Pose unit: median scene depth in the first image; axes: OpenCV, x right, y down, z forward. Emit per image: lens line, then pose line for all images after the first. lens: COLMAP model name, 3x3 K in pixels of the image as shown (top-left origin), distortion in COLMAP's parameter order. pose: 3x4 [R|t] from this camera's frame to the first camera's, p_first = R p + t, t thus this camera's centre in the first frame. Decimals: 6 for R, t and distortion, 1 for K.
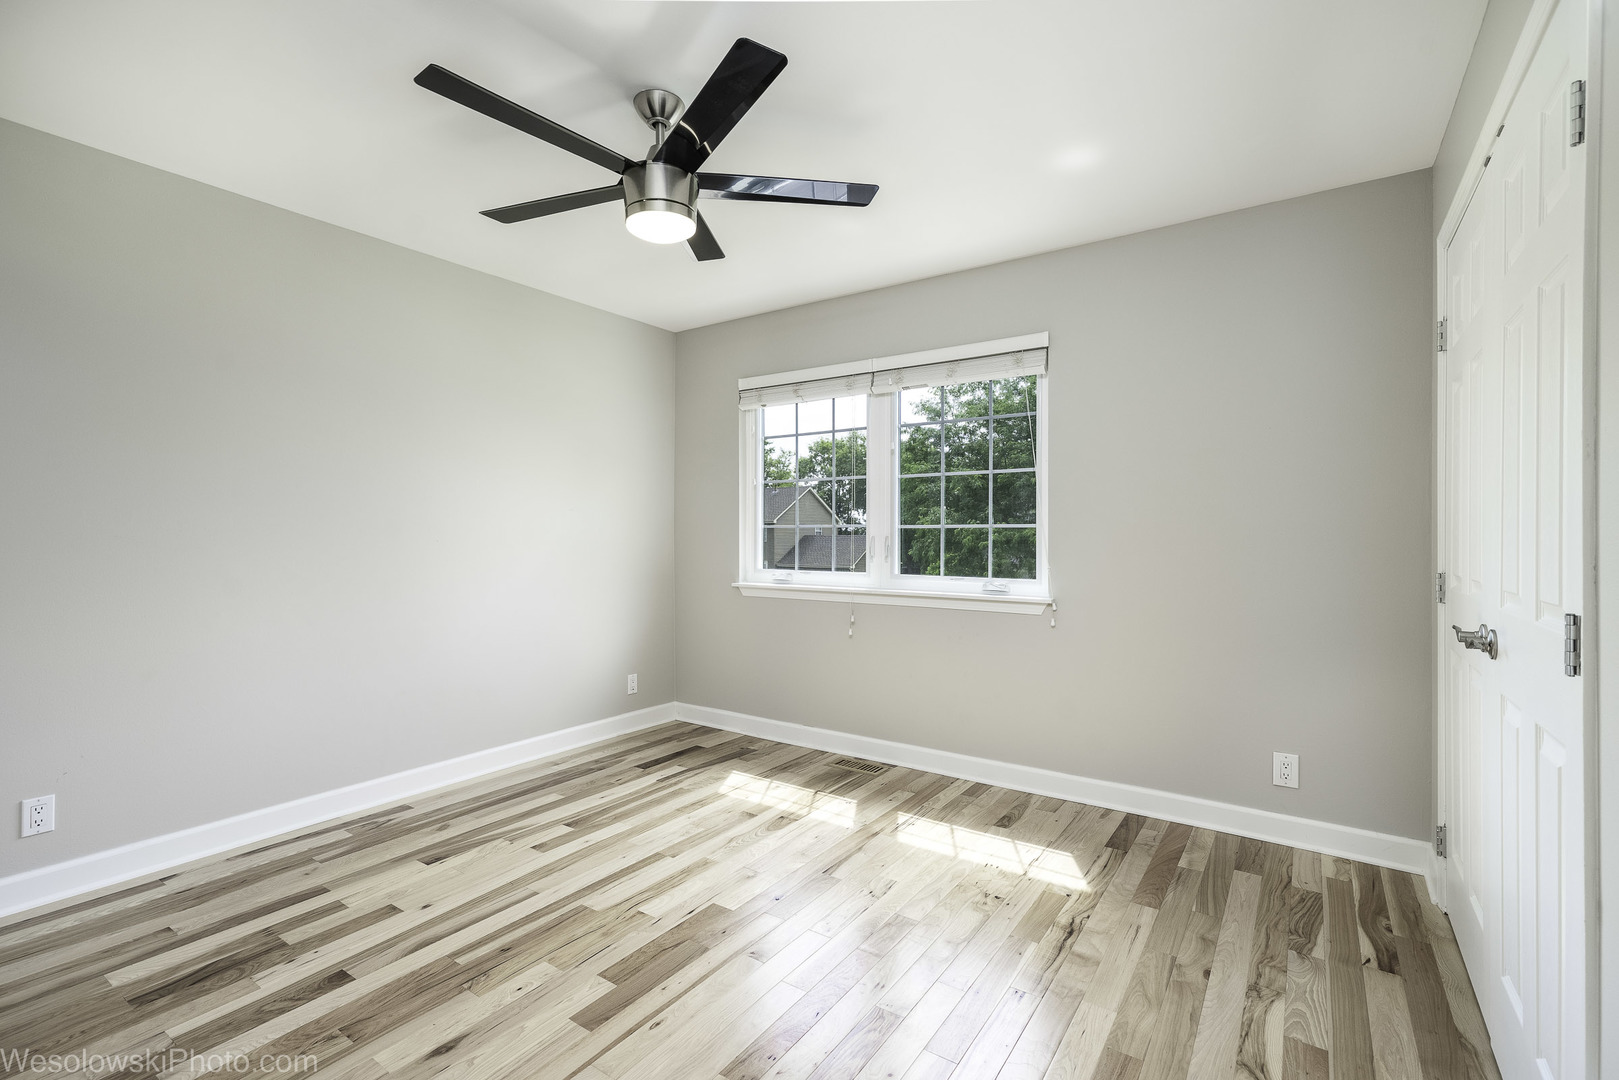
lens RADIAL K [[727.4, 0, 816.5], [0, 727.4, 534.8], [0, 0, 1]] dist [-0.000255, 0.000172]
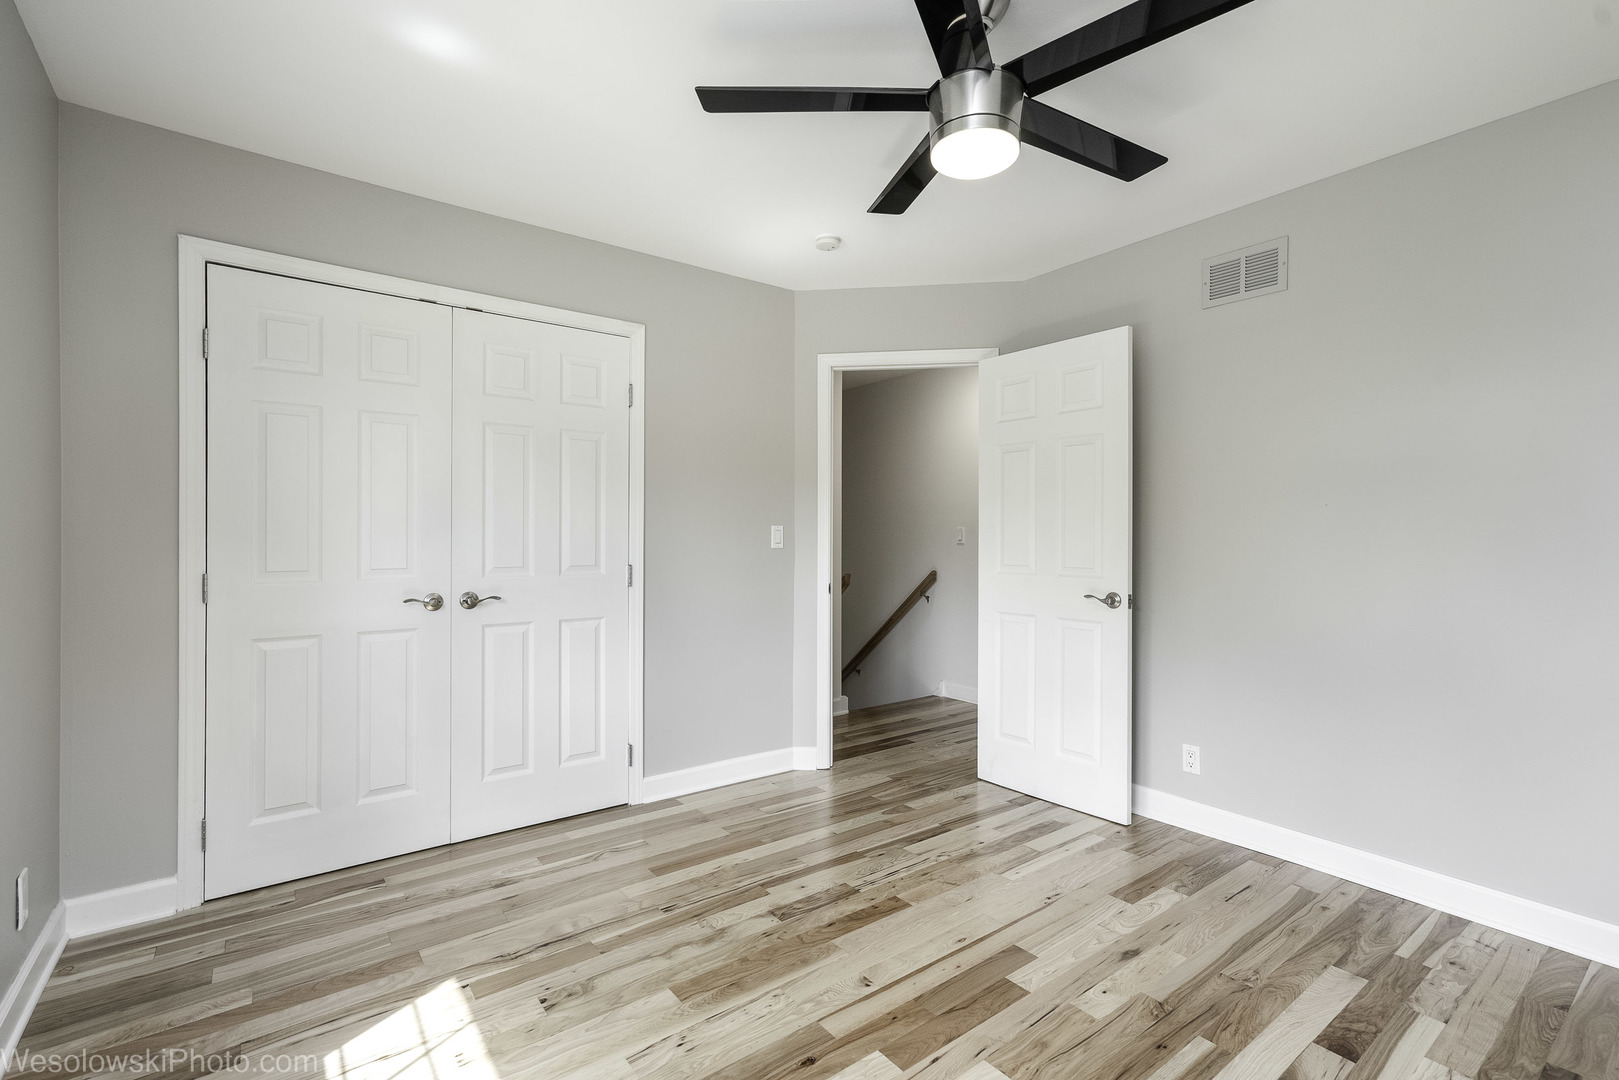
lens RADIAL K [[727.4, 0, 816.5], [0, 727.4, 534.8], [0, 0, 1]] dist [-0.000255, 0.000172]
pose [[-0.948943, -0.002690, 0.315436, -0.269053], [-0.001531, 0.999991, 0.003922, -0.007112], [-0.315444, 0.003238, -0.948939, 1.611112]]
